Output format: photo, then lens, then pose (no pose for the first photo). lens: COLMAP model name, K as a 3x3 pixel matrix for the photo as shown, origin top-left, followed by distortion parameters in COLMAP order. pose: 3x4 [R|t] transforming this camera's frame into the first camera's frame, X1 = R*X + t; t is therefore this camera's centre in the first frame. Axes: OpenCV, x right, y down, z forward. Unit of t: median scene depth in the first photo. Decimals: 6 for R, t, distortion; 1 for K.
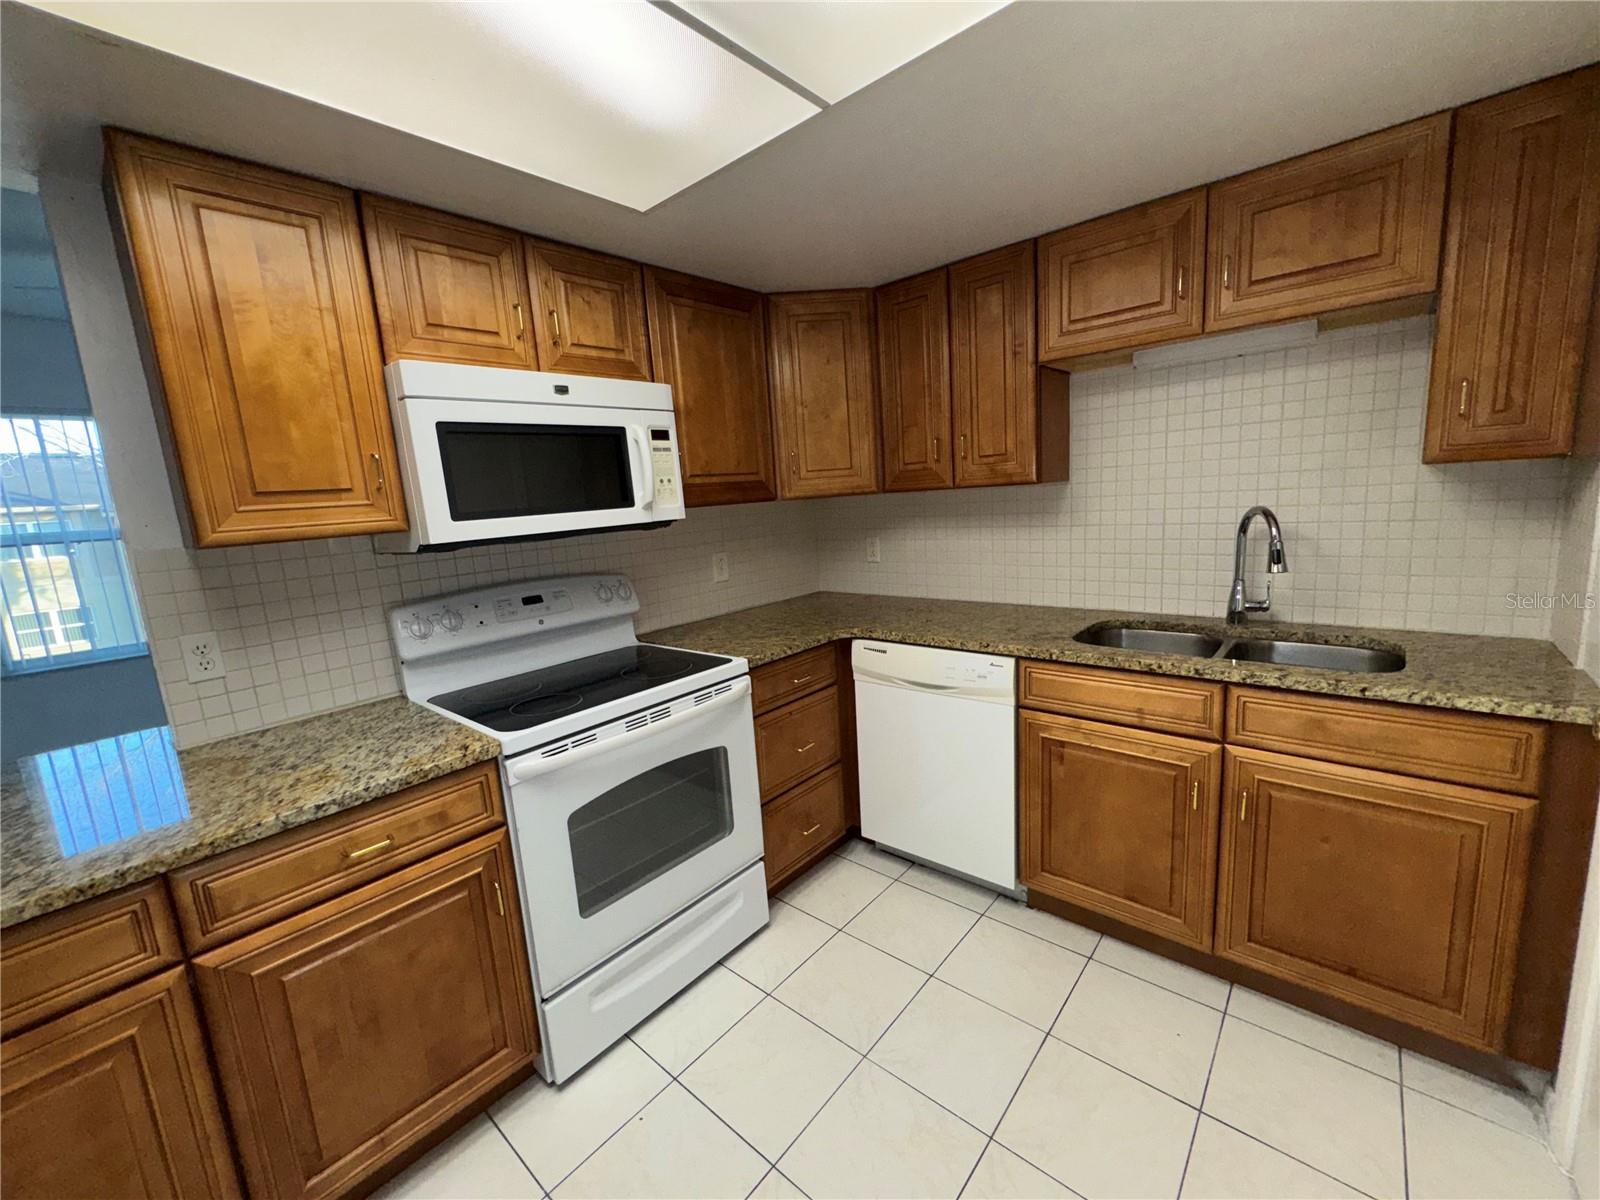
lens RADIAL K [[639.9, 0, 799.1], [0, 639.9, 598.6], [0, 0, 1]] dist [-0.004005, 0.000692]
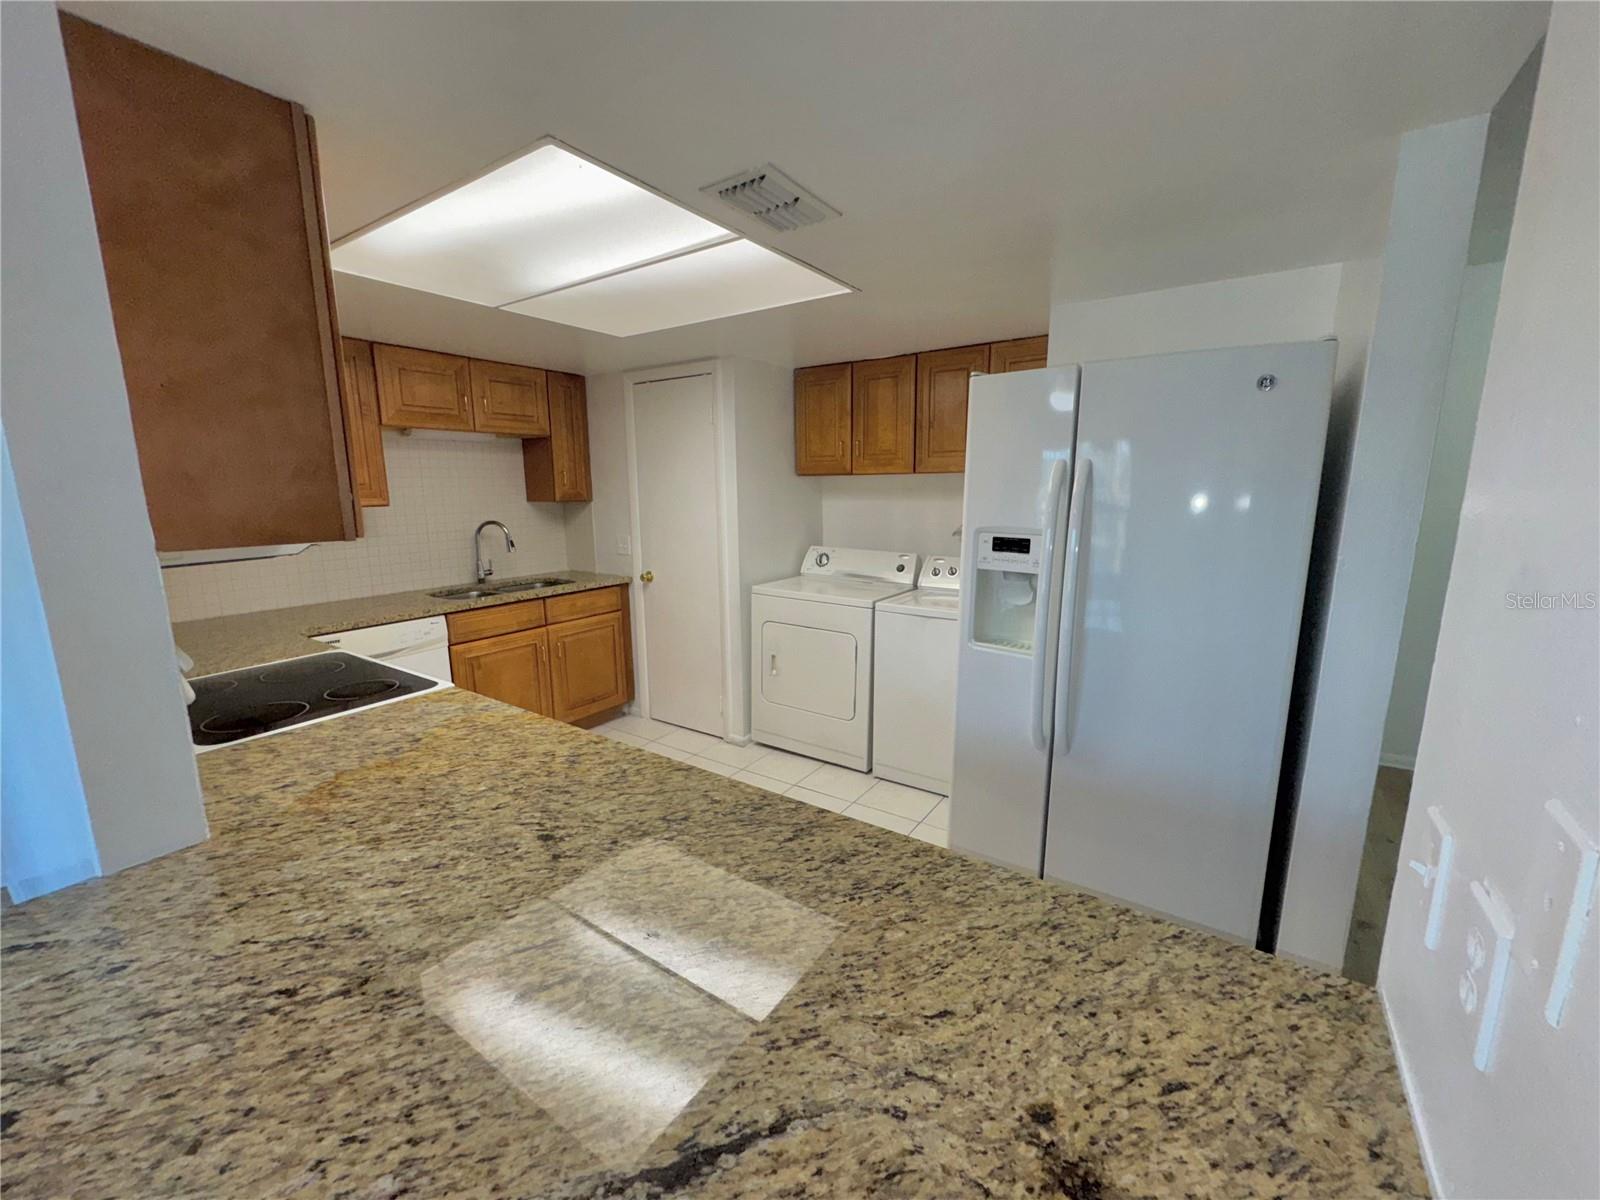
lens RADIAL K [[639.9, 0, 798.8], [0, 639.9, 598.0], [0, 0, 1]] dist [-0.004005, 0.000692]
pose [[-0.120228, -0.109747, 0.986661, -1.533772], [0.177260, 0.975526, 0.130109, 0.001776], [-0.976793, 0.190538, -0.097831, 0.339489]]
